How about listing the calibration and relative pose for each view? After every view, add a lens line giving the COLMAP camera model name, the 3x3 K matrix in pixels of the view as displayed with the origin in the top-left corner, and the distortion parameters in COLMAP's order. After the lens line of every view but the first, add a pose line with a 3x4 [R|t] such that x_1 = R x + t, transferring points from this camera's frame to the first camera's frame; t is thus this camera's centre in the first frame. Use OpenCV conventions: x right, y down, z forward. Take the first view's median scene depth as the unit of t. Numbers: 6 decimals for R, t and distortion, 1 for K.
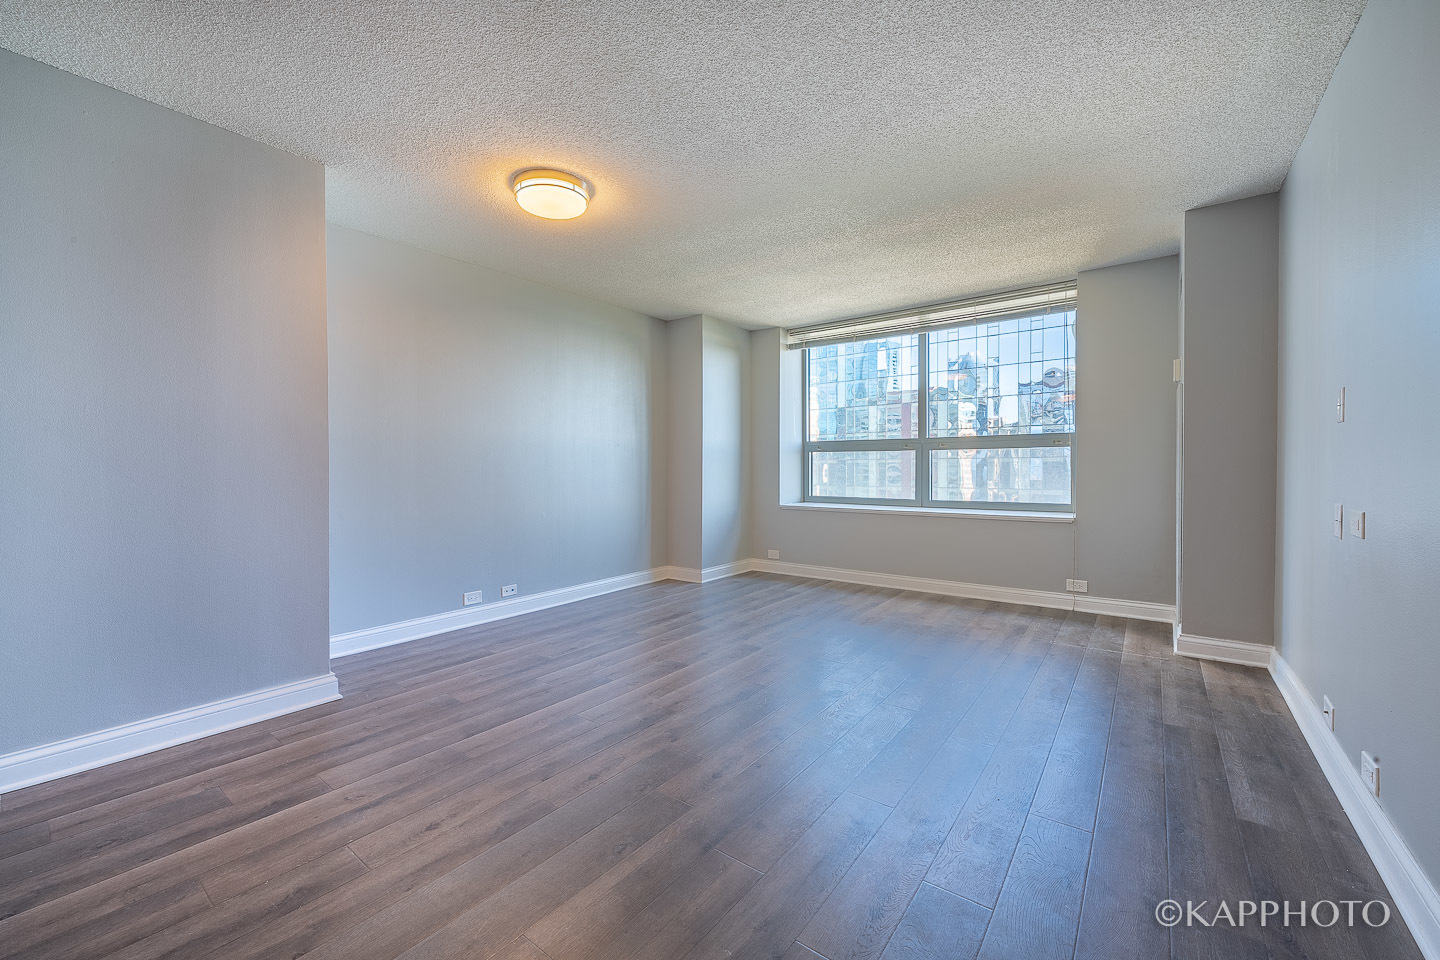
lens RADIAL K [[547.6, 0, 790.0], [0, 547.6, 469.6], [0, 0, 1]] dist [-0.000029, -0.000069]
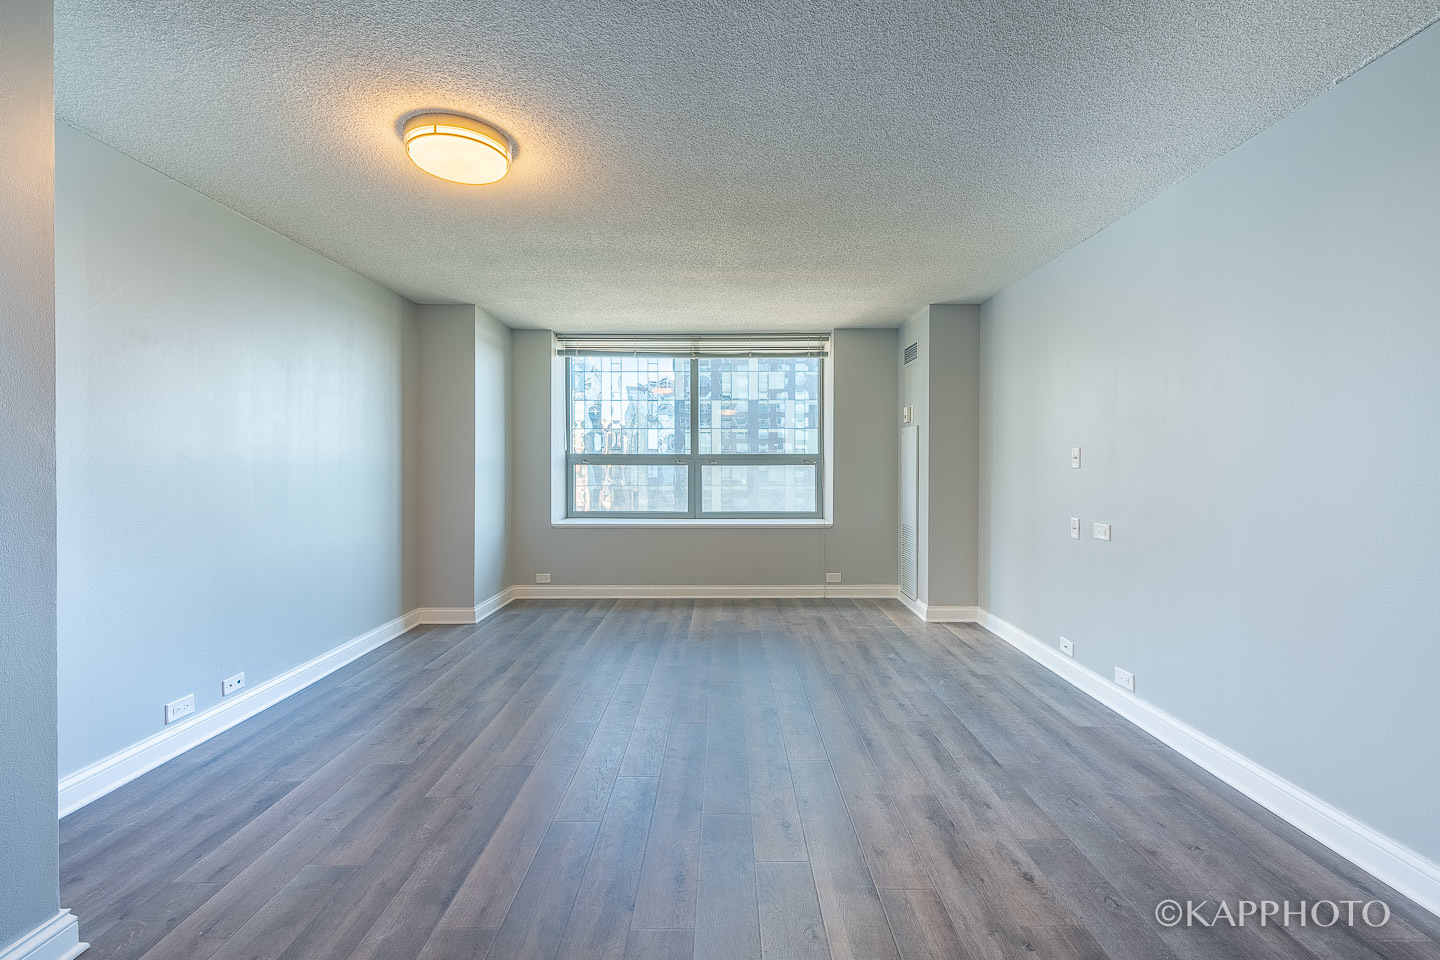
lens RADIAL K [[525.9, 0, 752.7], [0, 525.9, 465.2], [0, 0, 1]] dist [0.000593, -0.000719]
pose [[0.830400, 0.006573, 0.557128, -0.261728], [-0.002537, 0.999965, -0.008016, -0.030994], [-0.557161, 0.005243, 0.830388, 0.087195]]
